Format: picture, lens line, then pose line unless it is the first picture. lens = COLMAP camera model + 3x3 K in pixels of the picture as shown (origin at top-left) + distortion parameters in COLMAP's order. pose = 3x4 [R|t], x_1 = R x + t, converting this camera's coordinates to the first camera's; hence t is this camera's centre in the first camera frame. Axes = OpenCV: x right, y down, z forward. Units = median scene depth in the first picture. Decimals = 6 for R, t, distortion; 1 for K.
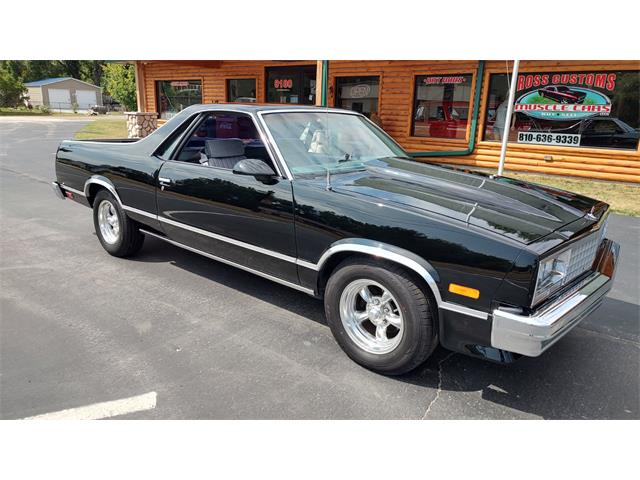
lens RADIAL K [[459.7, 0, 324.6], [0, 459.7, 241.0], [0, 0, 1]] dist [0.020890, -0.024158]
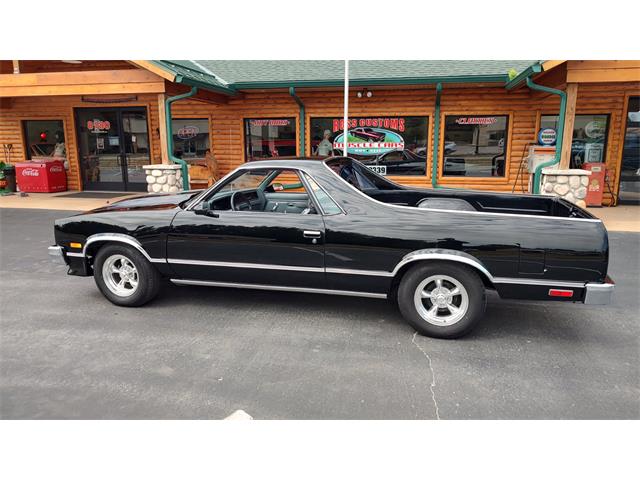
lens RADIAL K [[459.7, 0, 324.8], [0, 459.7, 243.0], [0, 0, 1]] dist [0.020890, -0.024158]
pose [[0.897688, -0.118581, 0.424375, -0.151787], [0.145053, 0.988954, -0.030495, -0.006963], [-0.416071, 0.088931, 0.904973, -0.048502]]
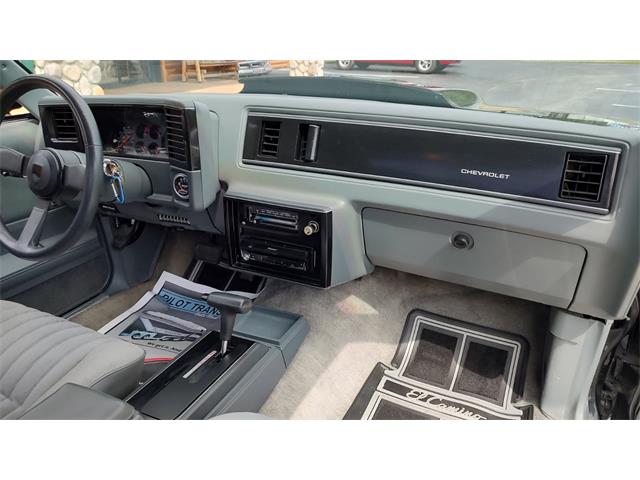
lens RADIAL K [[459.7, 0, 319.2], [0, 459.7, 238.6], [0, 0, 1]] dist [0.020890, -0.024158]
pose [[-0.249253, -0.415350, 0.874847, -0.067825], [0.257653, 0.842360, 0.473333, -0.085561], [-0.933535, 0.343386, -0.102945, 0.367059]]
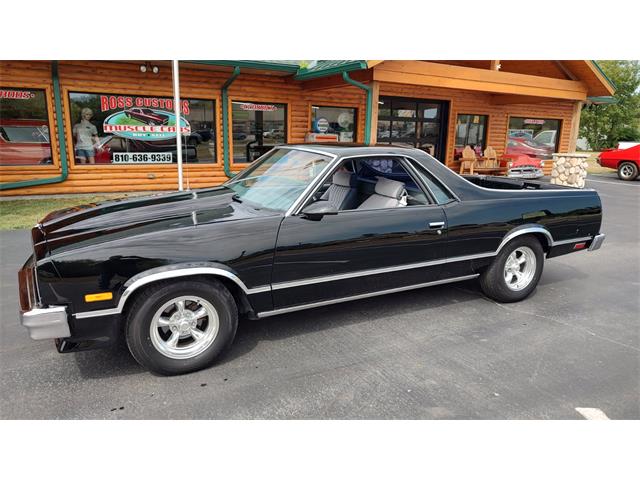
lens RADIAL K [[459.7, 0, 325.4], [0, 459.7, 244.7], [0, 0, 1]] dist [0.020890, -0.024158]
pose [[0.358770, -0.236997, 0.902838, -0.369943], [0.248403, 0.956593, 0.152398, -0.093620], [-0.899767, 0.169592, 0.402068, 0.250911]]
